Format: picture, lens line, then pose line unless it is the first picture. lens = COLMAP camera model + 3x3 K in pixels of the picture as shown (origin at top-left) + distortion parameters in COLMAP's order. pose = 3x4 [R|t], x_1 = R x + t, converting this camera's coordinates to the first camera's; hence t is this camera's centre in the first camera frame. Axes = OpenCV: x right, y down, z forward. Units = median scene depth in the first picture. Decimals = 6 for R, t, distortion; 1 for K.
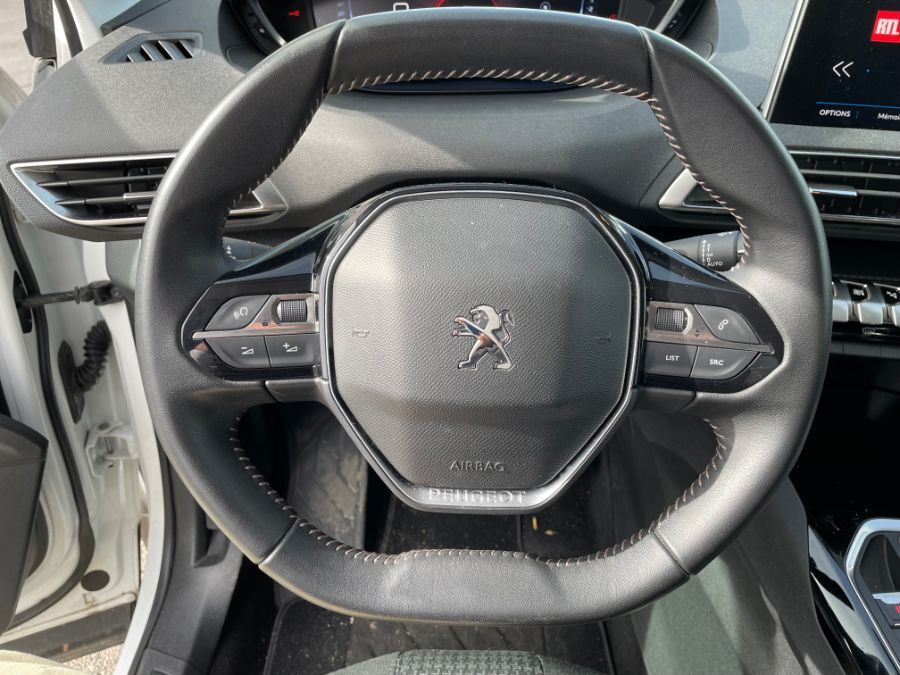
lens RADIAL K [[702.0, 0, 450.0], [0, 702.0, 337.5], [0, 0, 1]] dist [0.052111, -0.105028]
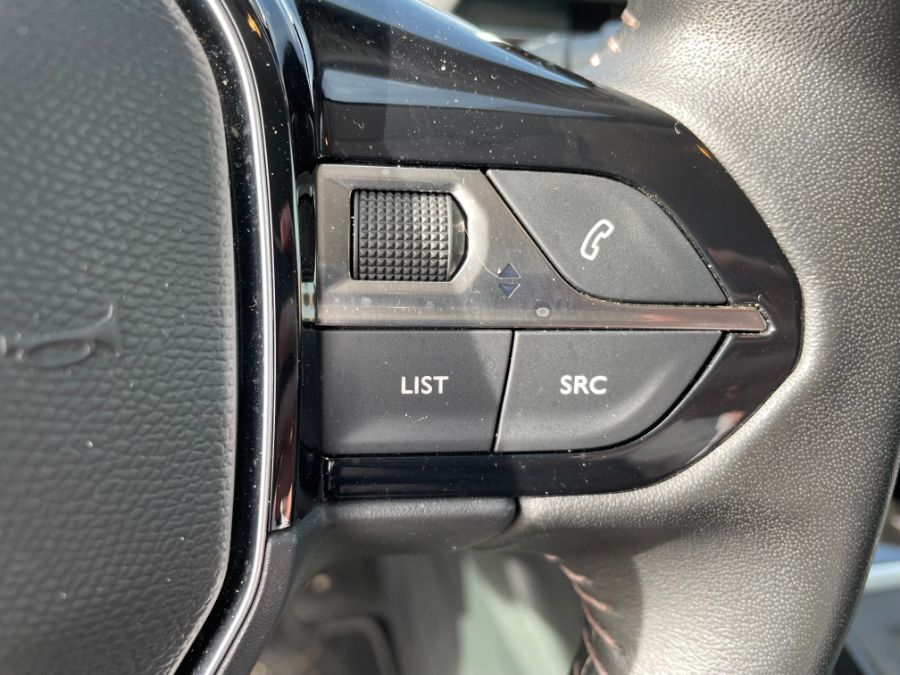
lens RADIAL K [[702.0, 0, 450.0], [0, 702.0, 337.5], [0, 0, 1]] dist [0.052111, -0.105028]
pose [[0.950847, -0.109181, 0.289774, 0.253118], [0.079583, 0.990509, 0.112064, -0.016044], [-0.299259, -0.083494, 0.950512, 0.758502]]
